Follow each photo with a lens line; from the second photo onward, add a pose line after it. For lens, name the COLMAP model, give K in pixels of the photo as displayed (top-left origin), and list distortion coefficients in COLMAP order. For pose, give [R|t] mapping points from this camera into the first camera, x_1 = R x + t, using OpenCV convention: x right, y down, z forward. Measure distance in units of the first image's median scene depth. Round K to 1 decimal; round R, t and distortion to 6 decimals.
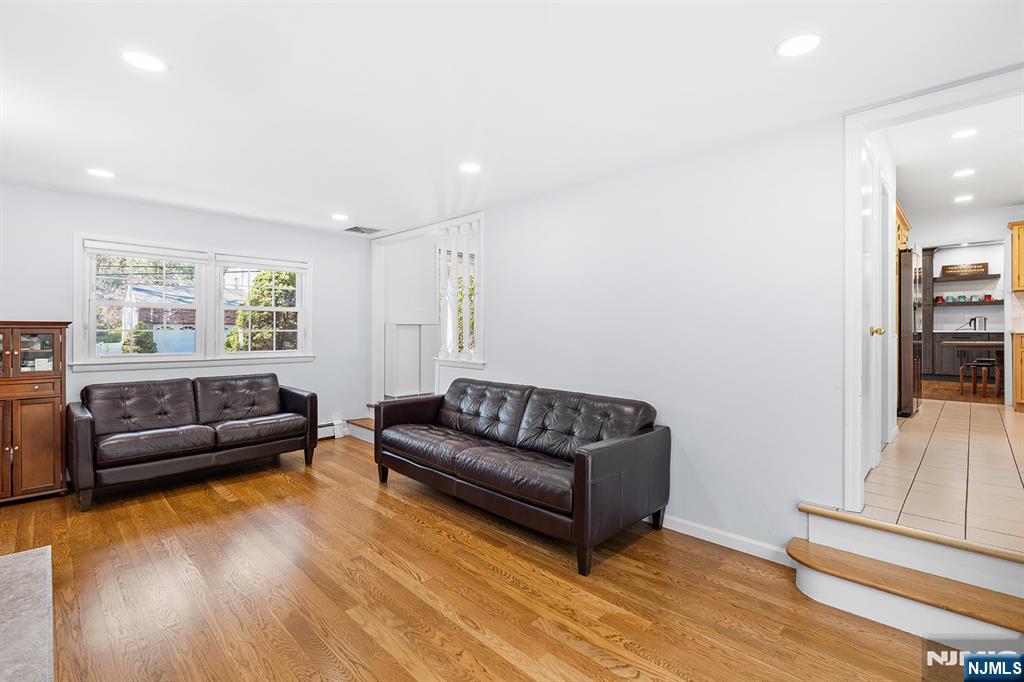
lens RADIAL K [[461.7, 0, 513.2], [0, 461.7, 328.9], [0, 0, 1]] dist [-0.002373, -0.000567]
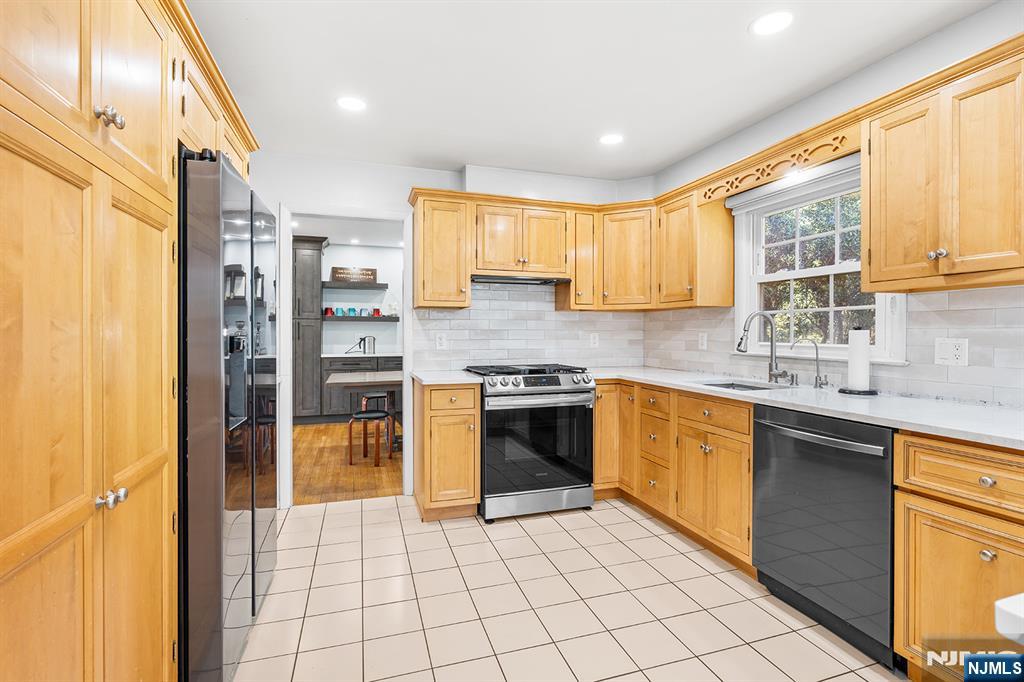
lens RADIAL K [[456.2, 0, 506.6], [0, 456.2, 336.1], [0, 0, 1]] dist [-0.002730, -0.000542]
pose [[0.457373, -0.007604, 0.889243, 0.421188], [-0.005160, 0.999924, 0.011204, -0.035614], [-0.889260, -0.009713, 0.457298, 0.427384]]
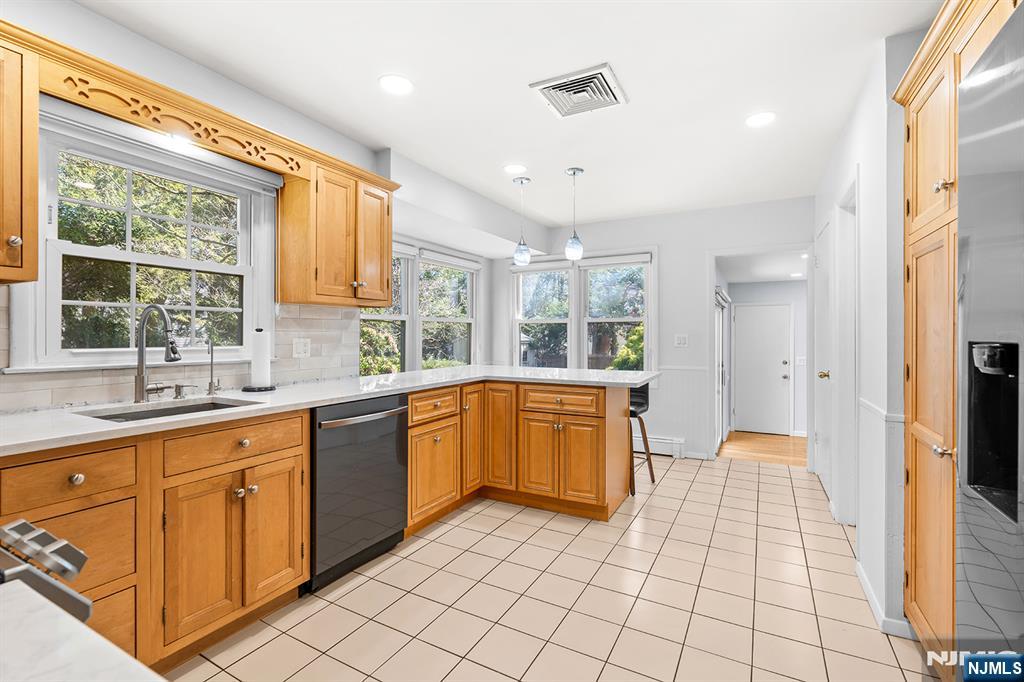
lens RADIAL K [[456.2, 0, 506.6], [0, 456.2, 336.1], [0, 0, 1]] dist [-0.002730, -0.000542]
pose [[-0.963050, -0.004027, -0.269293, 4.467829], [-0.003303, 0.999990, -0.003140, -0.013979], [0.269303, -0.002135, -0.963053, 4.510205]]
